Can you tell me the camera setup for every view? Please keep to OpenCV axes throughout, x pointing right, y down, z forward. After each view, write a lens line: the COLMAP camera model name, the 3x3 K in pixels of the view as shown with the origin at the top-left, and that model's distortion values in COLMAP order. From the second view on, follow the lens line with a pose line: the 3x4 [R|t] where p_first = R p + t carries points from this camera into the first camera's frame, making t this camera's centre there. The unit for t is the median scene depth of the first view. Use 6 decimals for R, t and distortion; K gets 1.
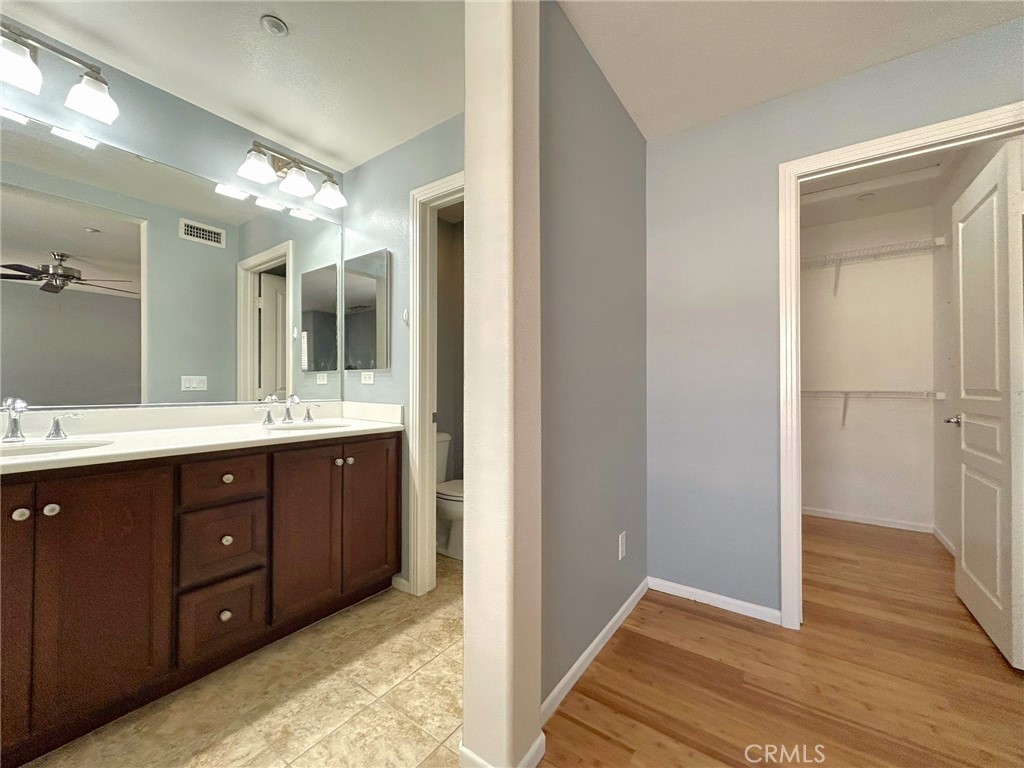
lens RADIAL K [[415.0, 0, 511.7], [0, 415.0, 382.9], [0, 0, 1]] dist [-0.000091, 0.000872]
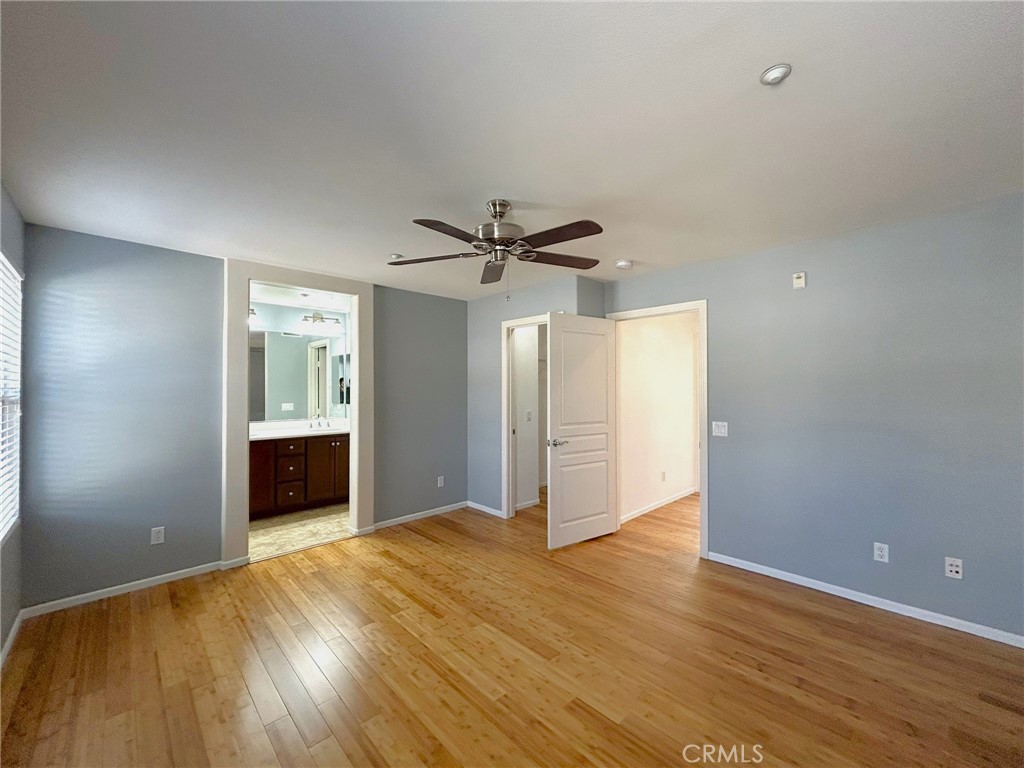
lens RADIAL K [[415.0, 0, 513.3], [0, 415.0, 388.0], [0, 0, 1]] dist [-0.000091, 0.000872]
pose [[0.982179, -0.001284, -0.187945, 1.163384], [0.002810, 0.999965, 0.007858, -0.171620], [0.187929, -0.008246, 0.982148, -1.306458]]
